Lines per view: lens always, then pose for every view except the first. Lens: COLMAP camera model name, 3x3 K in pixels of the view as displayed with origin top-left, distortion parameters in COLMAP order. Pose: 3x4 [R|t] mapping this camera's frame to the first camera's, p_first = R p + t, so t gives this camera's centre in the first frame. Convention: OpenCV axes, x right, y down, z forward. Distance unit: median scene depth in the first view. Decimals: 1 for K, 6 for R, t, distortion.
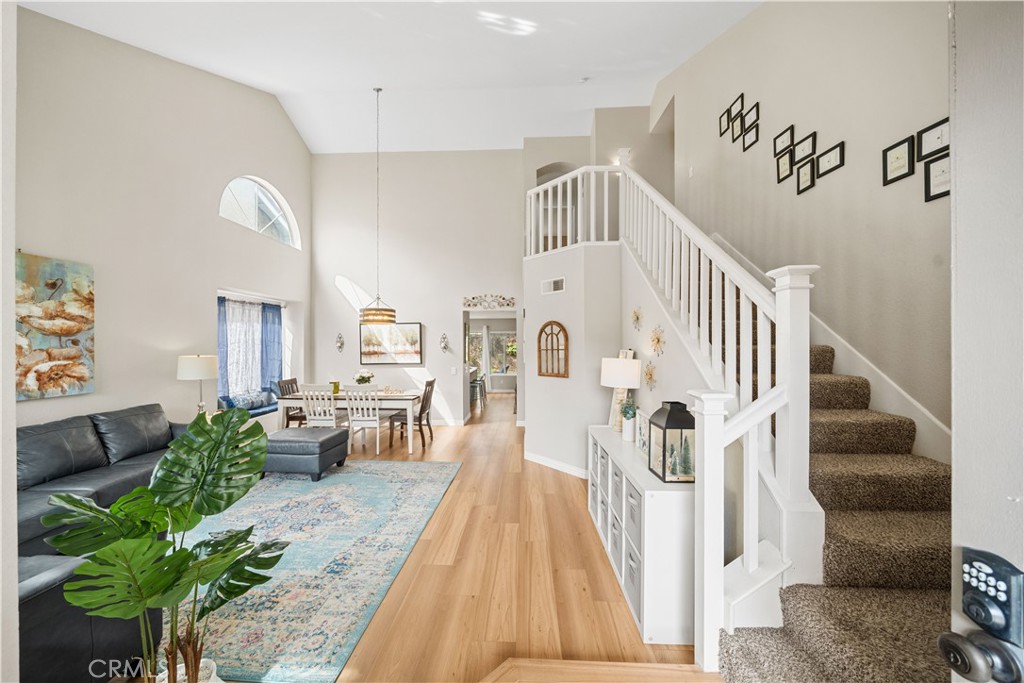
lens RADIAL K [[353.9, 0, 504.4], [0, 353.9, 345.5], [0, 0, 1]] dist [-0.007077, -0.000725]
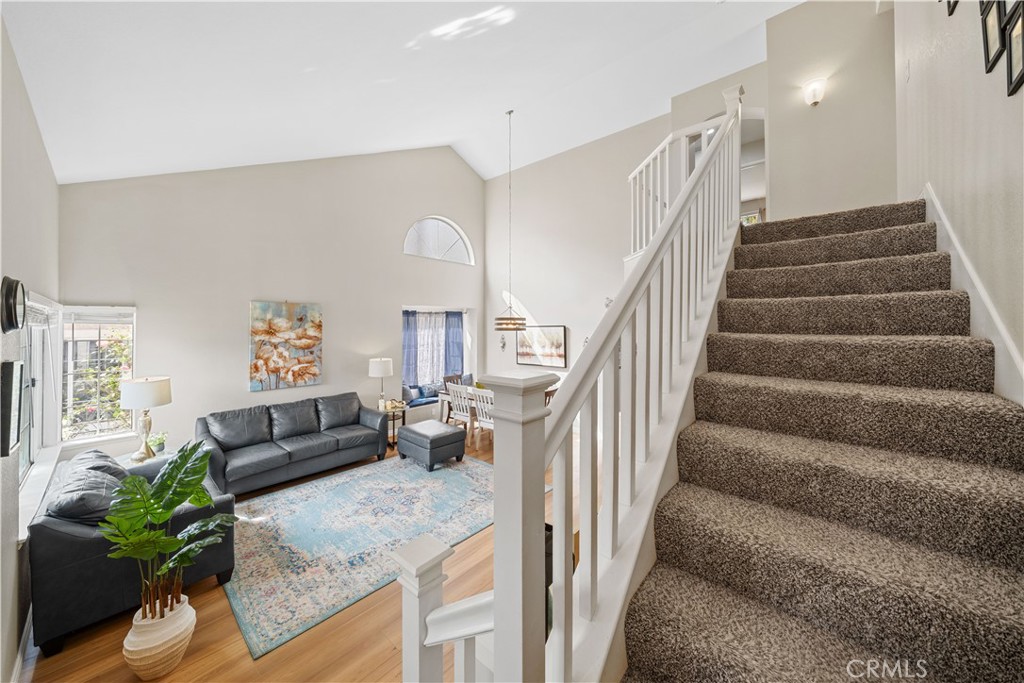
lens RADIAL K [[353.9, 0, 507.5], [0, 353.9, 323.9], [0, 0, 1]] dist [-0.007077, -0.000725]
pose [[0.783087, -0.001700, -0.621909, 0.399130], [-0.000727, 0.999993, -0.003648, -0.105987], [0.621911, 0.003308, 0.783081, 0.210814]]
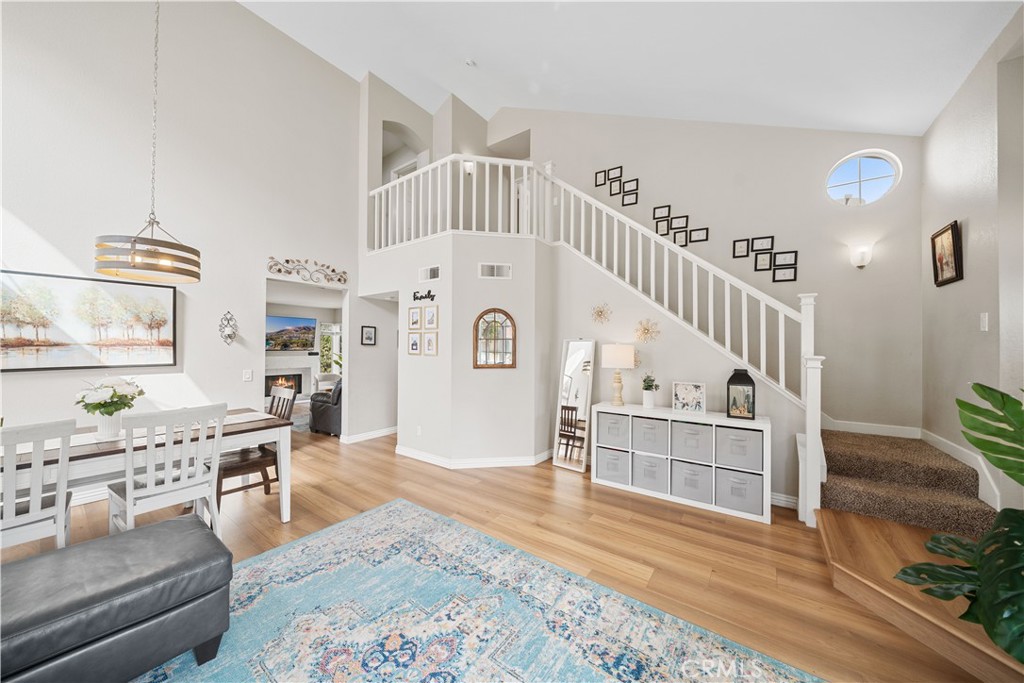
lens RADIAL K [[353.9, 0, 511.8], [0, 353.9, 344.3], [0, 0, 1]] dist [-0.007077, -0.000725]
pose [[0.539125, 0.012849, 0.842128, -0.647016], [-0.007139, 0.999917, -0.010687, 0.035911], [-0.842196, -0.000251, 0.539172, 0.480093]]
